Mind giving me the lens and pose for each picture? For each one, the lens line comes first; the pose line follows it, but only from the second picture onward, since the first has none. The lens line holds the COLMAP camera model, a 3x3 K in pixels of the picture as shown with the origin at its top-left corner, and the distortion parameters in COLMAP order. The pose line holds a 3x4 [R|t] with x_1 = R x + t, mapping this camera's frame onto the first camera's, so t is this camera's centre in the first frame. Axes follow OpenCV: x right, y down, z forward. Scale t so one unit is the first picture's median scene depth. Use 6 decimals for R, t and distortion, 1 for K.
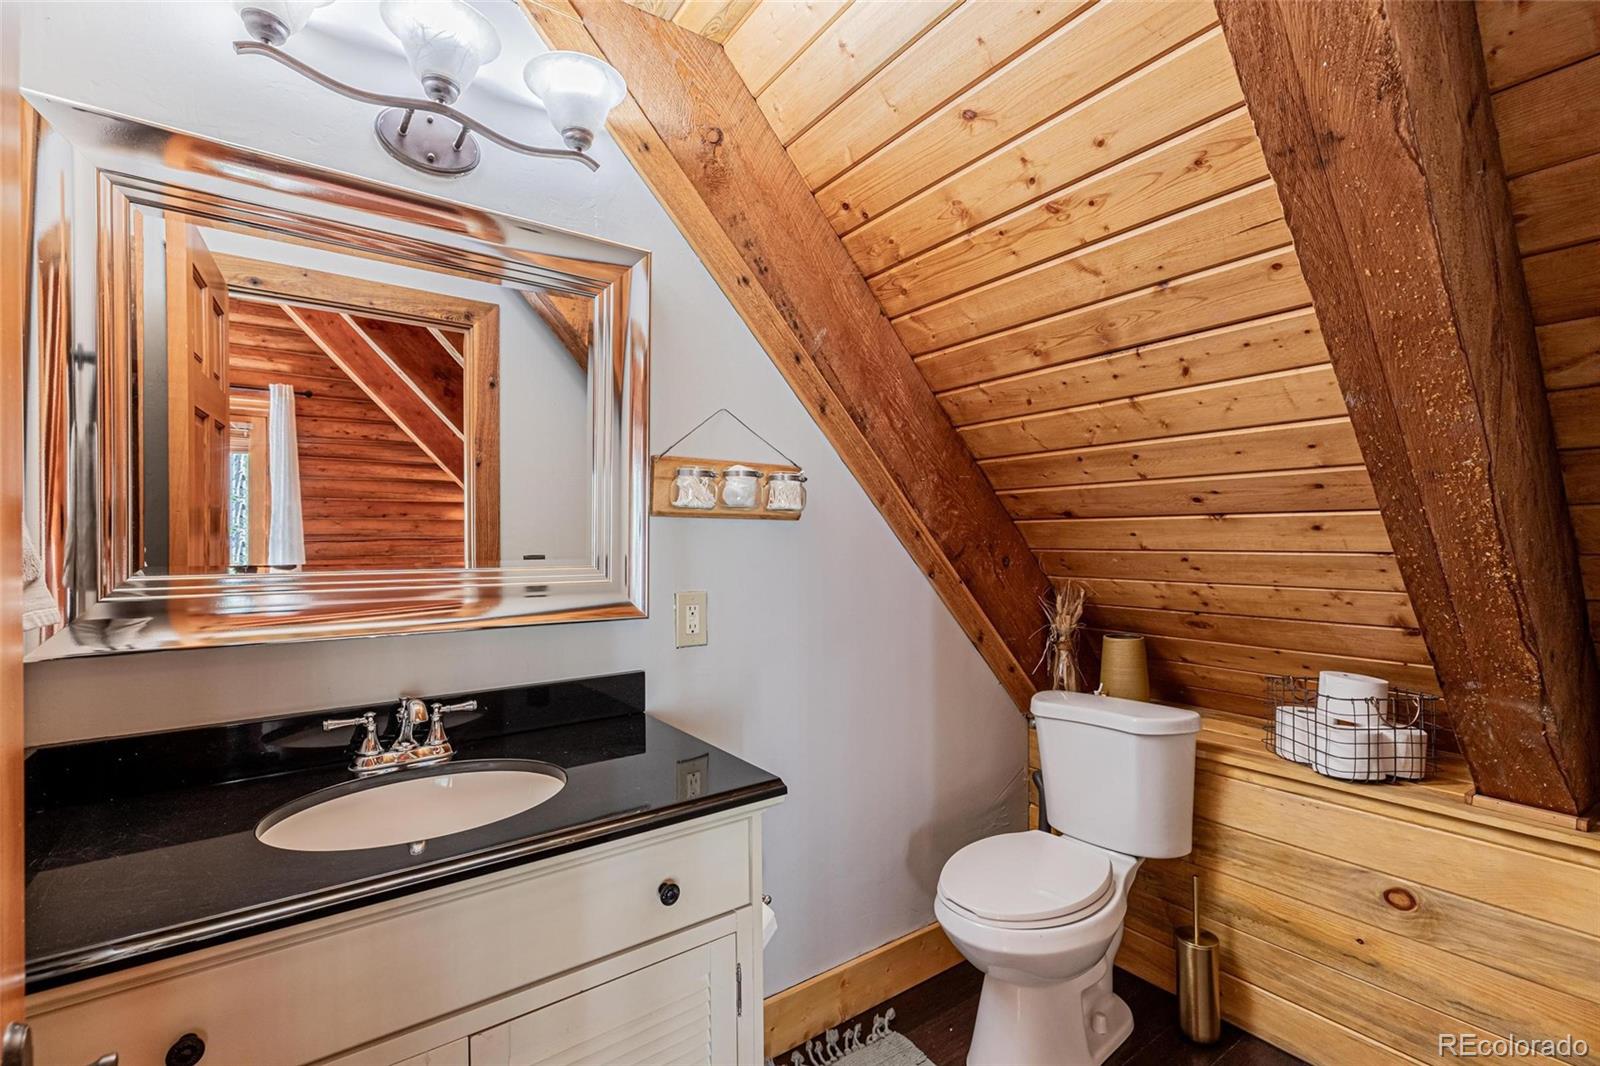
lens RADIAL K [[704.7, 0, 802.8], [0, 704.7, 534.0], [0, 0, 1]] dist [0.004432, 0.001073]
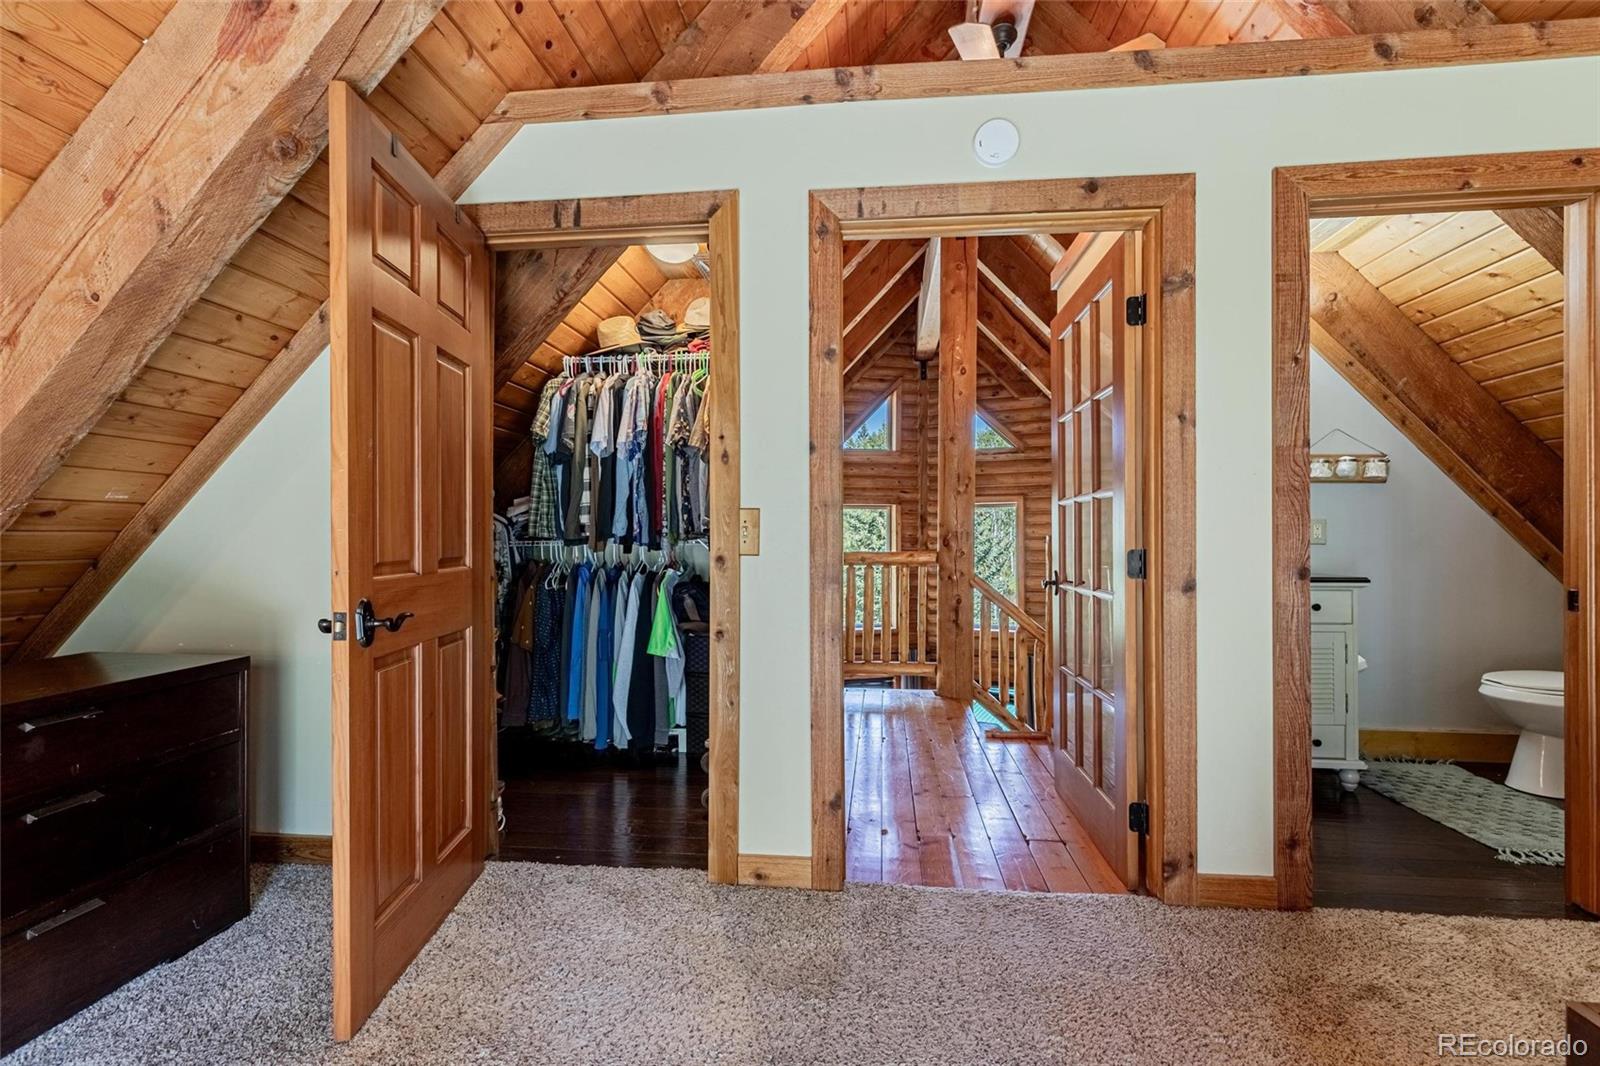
lens RADIAL K [[704.7, 0, 803.2], [0, 704.7, 536.1], [0, 0, 1]] dist [0.004432, 0.001073]
pose [[0.742741, 0.004777, -0.669562, 0.105774], [-0.003352, 0.999989, 0.003416, 0.123210], [0.669571, -0.000293, 0.742748, -1.465506]]
